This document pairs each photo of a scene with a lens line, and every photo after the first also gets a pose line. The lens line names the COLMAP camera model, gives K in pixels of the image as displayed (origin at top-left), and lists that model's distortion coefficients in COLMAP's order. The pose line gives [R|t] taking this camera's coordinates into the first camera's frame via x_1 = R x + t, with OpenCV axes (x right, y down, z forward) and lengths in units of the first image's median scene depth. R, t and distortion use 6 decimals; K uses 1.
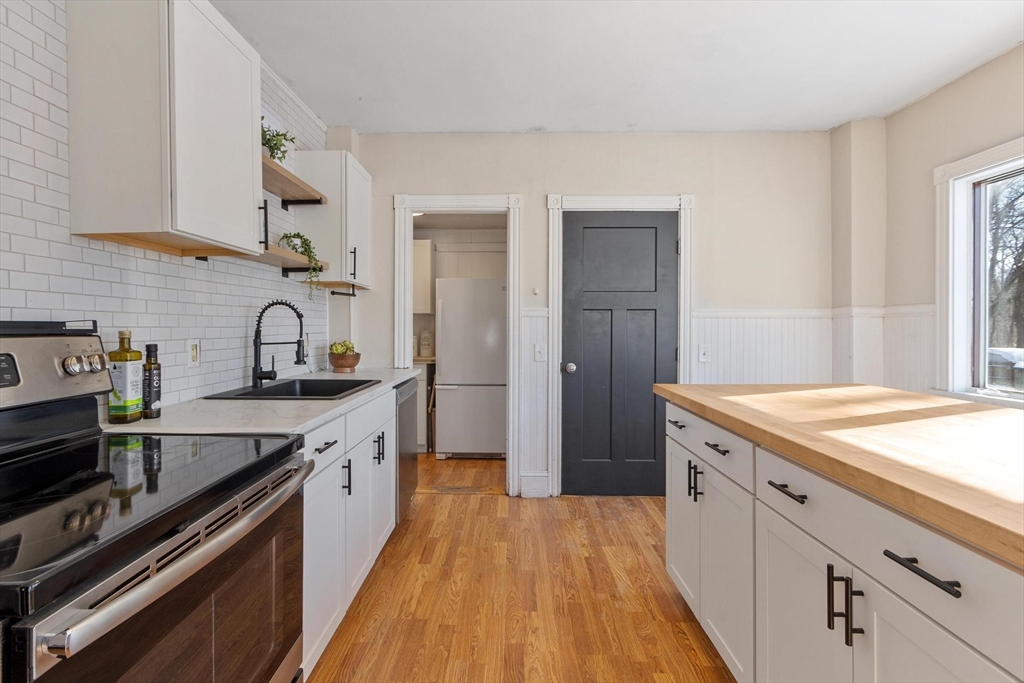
lens RADIAL K [[455.0, 0, 509.0], [0, 455.0, 330.1], [0, 0, 1]] dist [0.000831, 0.000129]
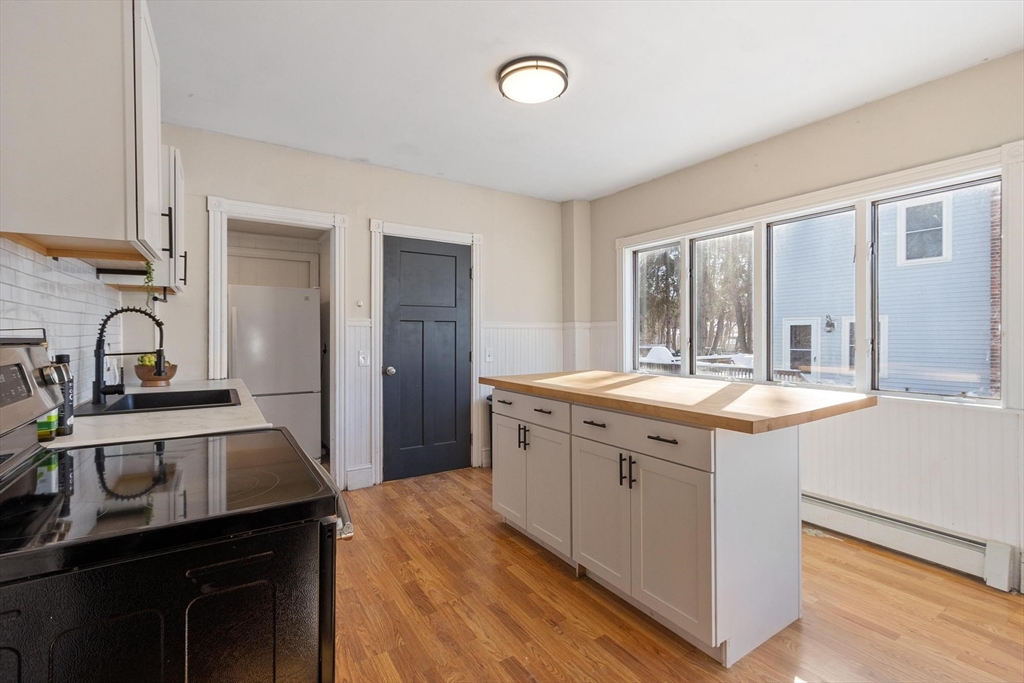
lens RADIAL K [[446.2, 0, 505.6], [0, 446.2, 337.9], [0, 0, 1]] dist [0.000278, 0.000090]
pose [[0.835555, -0.005530, 0.549379, -0.278478], [0.006800, 0.999977, -0.000277, 0.001717], [-0.549365, 0.003967, 0.835573, -0.127192]]
